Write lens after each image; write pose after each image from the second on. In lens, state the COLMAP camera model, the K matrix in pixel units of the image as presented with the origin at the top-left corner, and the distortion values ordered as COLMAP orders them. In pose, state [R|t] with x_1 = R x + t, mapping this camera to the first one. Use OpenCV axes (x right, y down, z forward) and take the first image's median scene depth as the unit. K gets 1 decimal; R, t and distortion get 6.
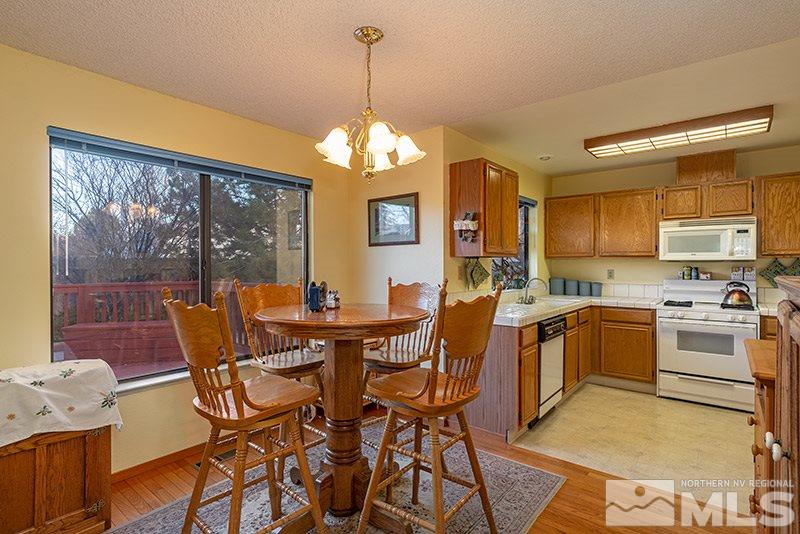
lens RADIAL K [[416.7, 0, 396.3], [0, 416.7, 266.2], [0, 0, 1]] dist [0.004871, 0.000844]
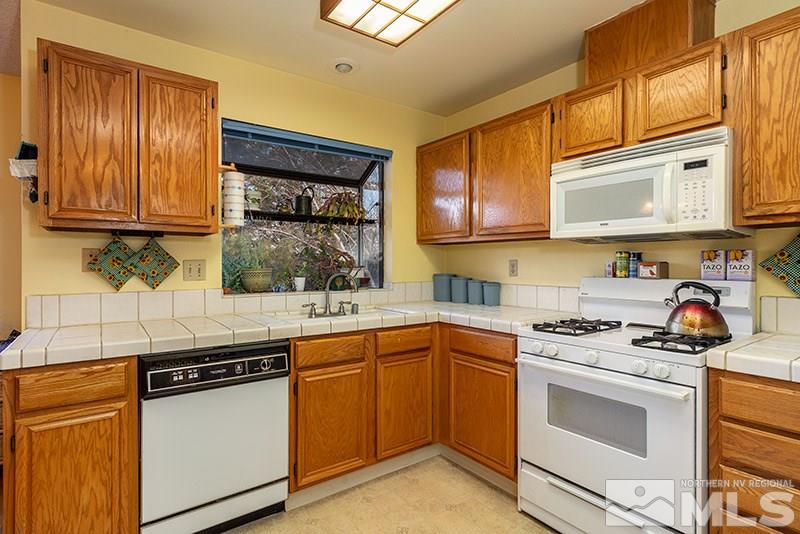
lens RADIAL K [[416.7, 0, 402.1], [0, 416.7, 265.5], [0, 0, 1]] dist [0.004871, 0.000844]
pose [[0.965039, 0.001029, -0.262104, 0.620167], [-0.001771, 0.999995, -0.002592, 0.021114], [0.262100, 0.002966, 0.965036, 0.483848]]
